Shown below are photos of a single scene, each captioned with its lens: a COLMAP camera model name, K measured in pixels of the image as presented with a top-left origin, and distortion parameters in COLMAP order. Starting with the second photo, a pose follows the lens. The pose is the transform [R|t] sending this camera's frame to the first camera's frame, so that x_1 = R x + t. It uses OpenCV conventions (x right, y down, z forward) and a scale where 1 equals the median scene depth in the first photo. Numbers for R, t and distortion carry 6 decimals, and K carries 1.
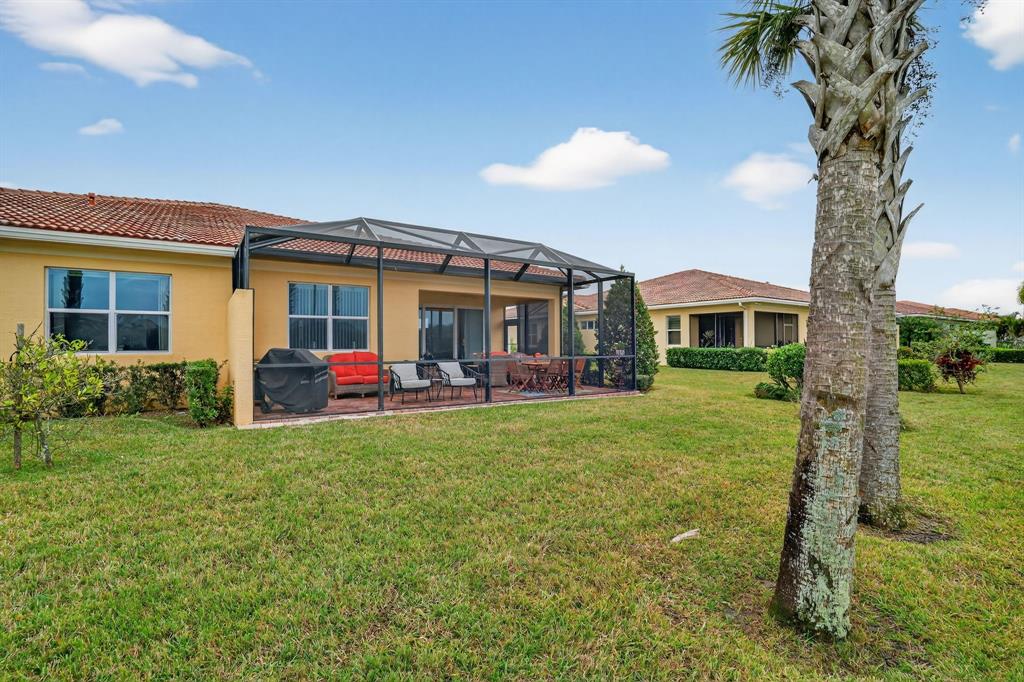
lens RADIAL K [[471.1, 0, 508.9], [0, 471.1, 340.1], [0, 0, 1]] dist [-0.044091, 0.010484]
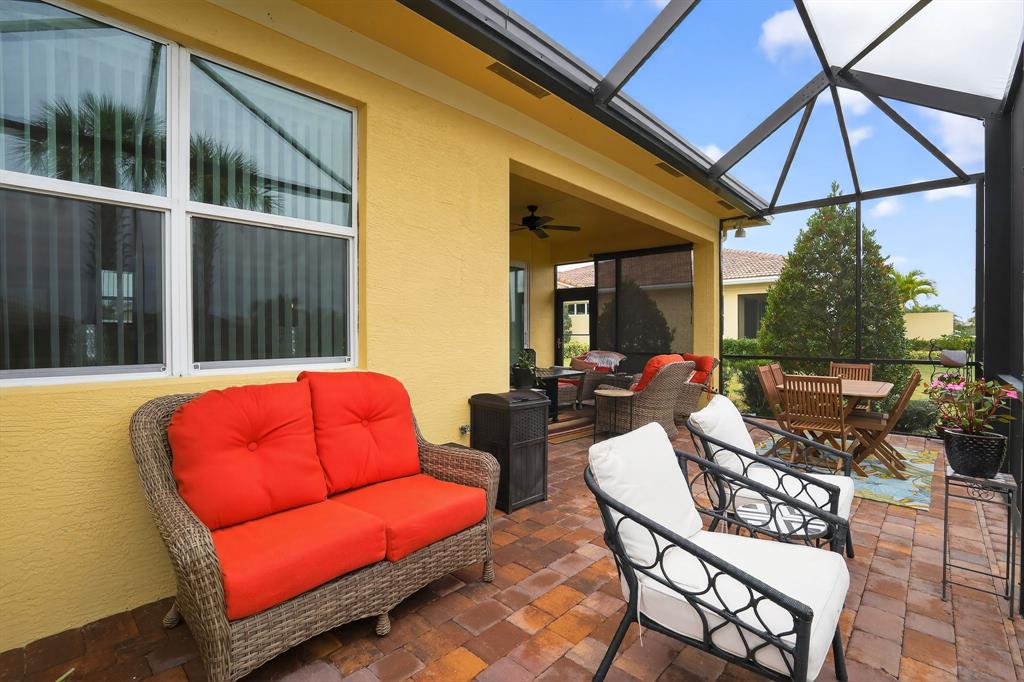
lens RADIAL K [[471.1, 0, 512.1], [0, 471.1, 336.8], [0, 0, 1]] dist [-0.044091, 0.010484]
pose [[0.974200, 0.001414, 0.225681, -0.247837], [-0.005127, 0.999861, 0.015867, 0.003358], [-0.225627, -0.016615, 0.974072, 0.668029]]
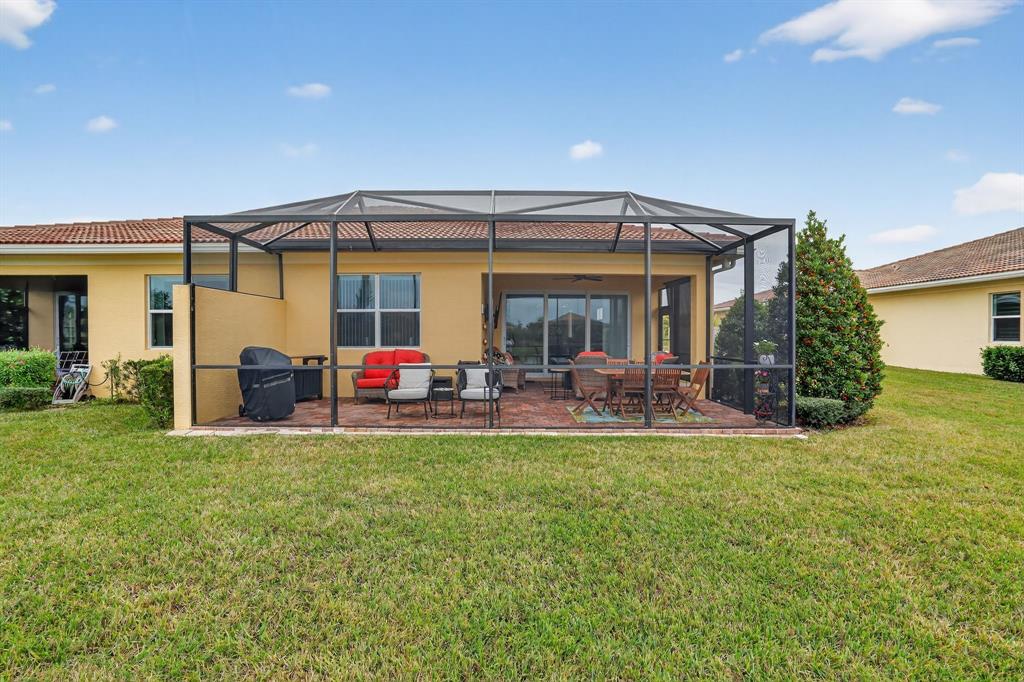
lens RADIAL K [[471.1, 0, 511.9], [0, 471.1, 340.5], [0, 0, 1]] dist [-0.044091, 0.010484]
pose [[0.834715, 0.007106, -0.550637, 0.282238], [0.003269, 0.999835, 0.017860, -0.006048], [0.550673, -0.016708, 0.834554, 0.341583]]
